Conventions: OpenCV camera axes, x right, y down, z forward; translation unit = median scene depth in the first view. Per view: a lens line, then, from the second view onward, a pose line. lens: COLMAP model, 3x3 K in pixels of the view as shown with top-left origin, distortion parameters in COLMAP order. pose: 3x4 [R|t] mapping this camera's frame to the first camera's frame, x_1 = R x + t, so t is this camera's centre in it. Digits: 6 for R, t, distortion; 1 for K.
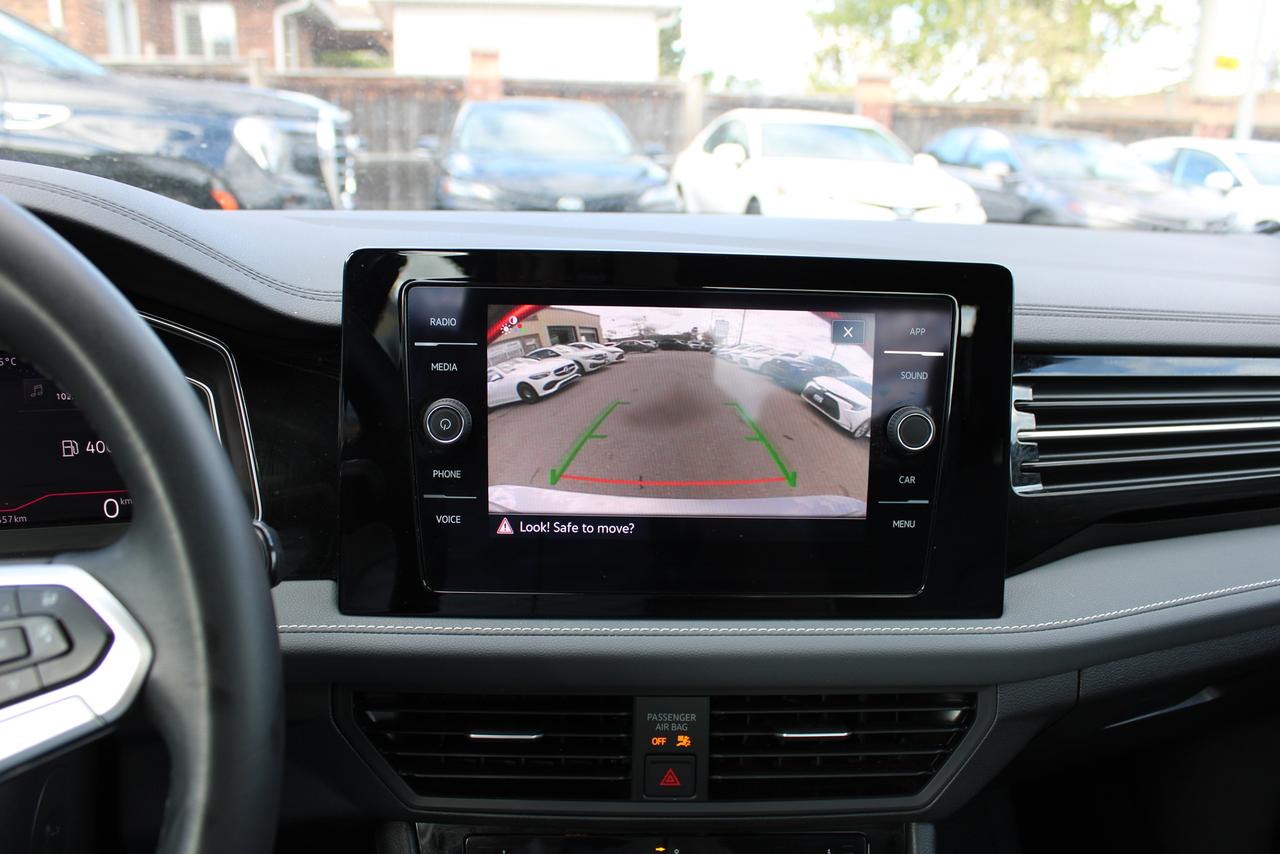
lens RADIAL K [[1060.4, 0, 642.7], [0, 1060.4, 434.9], [0, 0, 1]] dist [-0.153021, 0.117793]
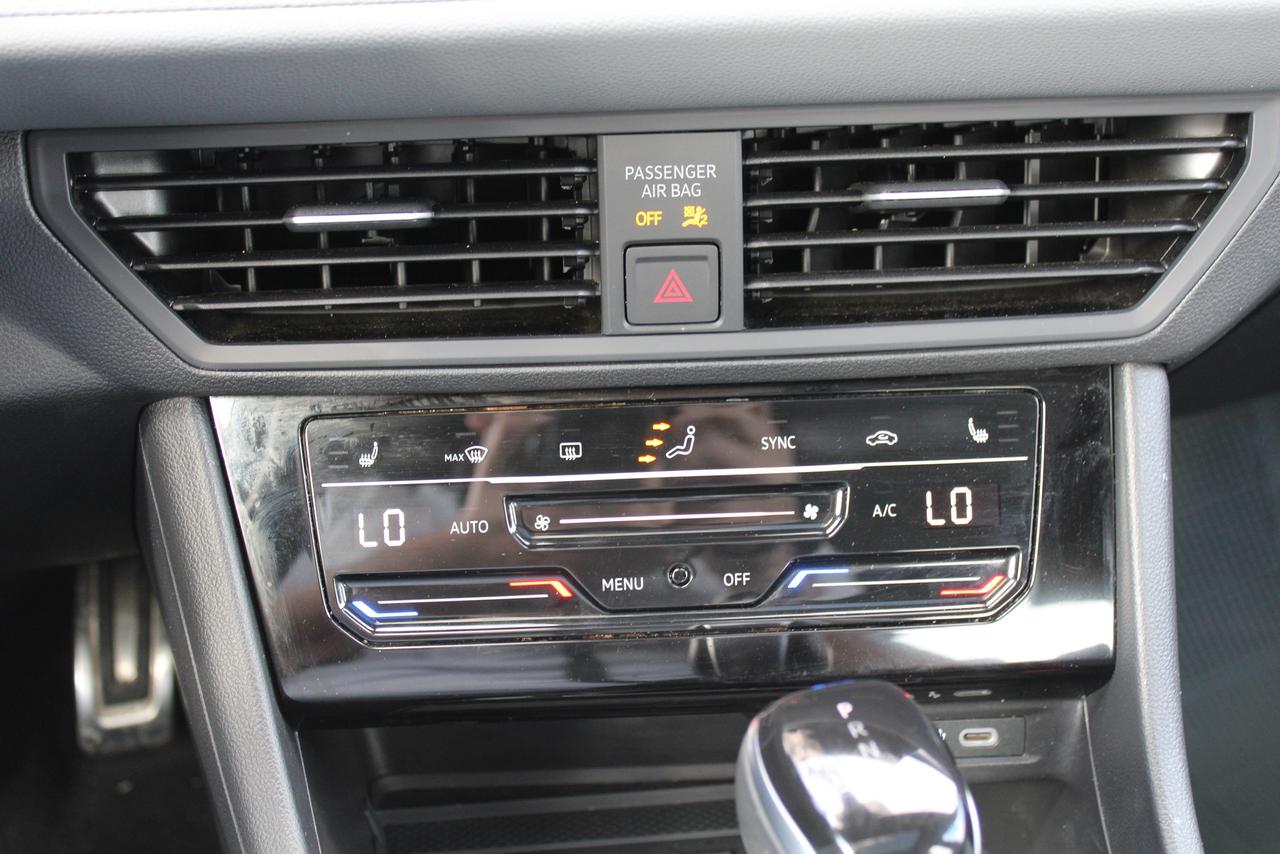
lens RADIAL K [[1824.2, 0, 646.6], [0, 1824.2, 424.9], [0, 0, 1]] dist [-0.042597, 0.000000]
pose [[0.999065, -0.042099, -0.009888, 0.019095], [0.043234, 0.967410, 0.249497, 0.160704], [-0.000938, -0.249691, 0.968325, 0.070045]]
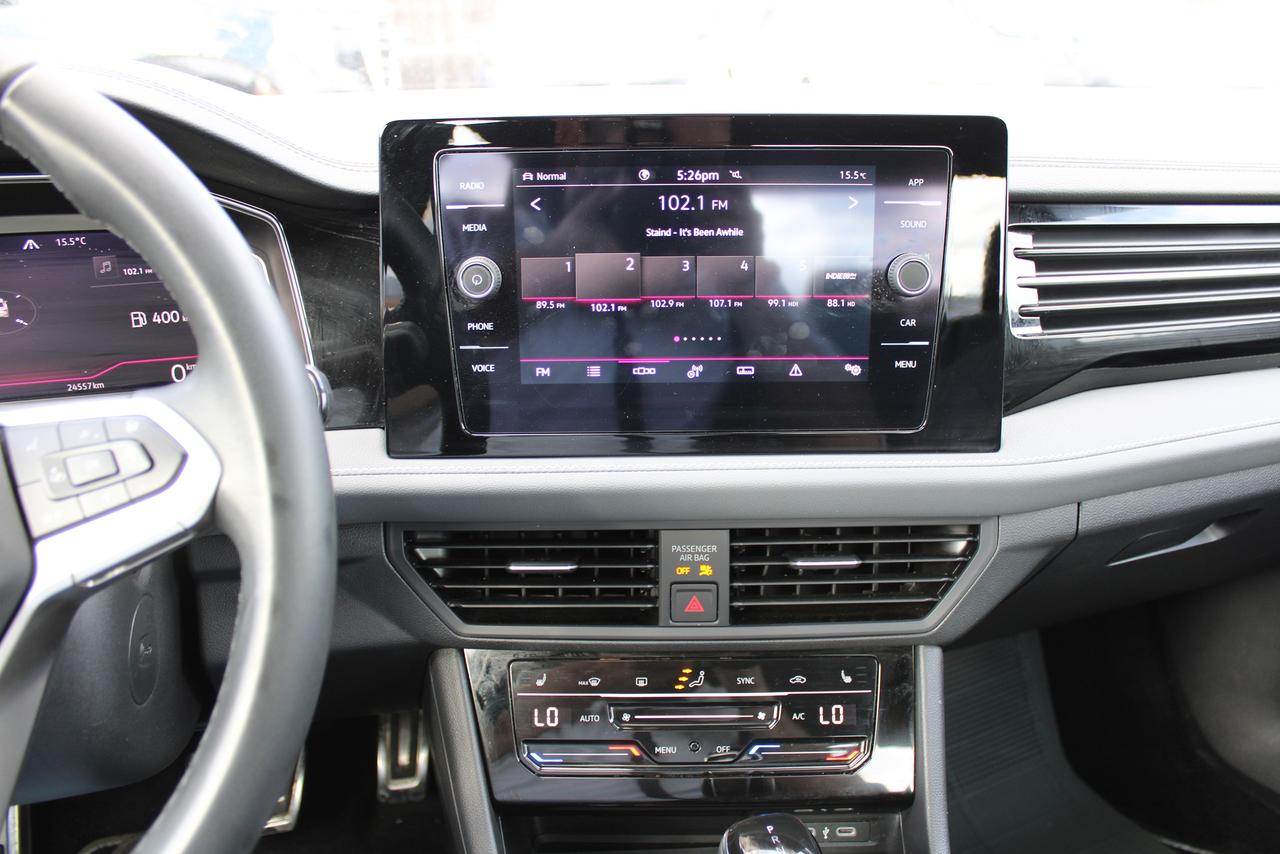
lens RADIAL K [[1060.4, 0, 646.8], [0, 1060.4, 433.8], [0, 0, 1]] dist [-0.153021, 0.117793]
pose [[0.998522, -0.020080, -0.050513, 0.035964], [0.025121, 0.994547, 0.101222, 0.038162], [0.048205, -0.102341, 0.993581, -0.079055]]
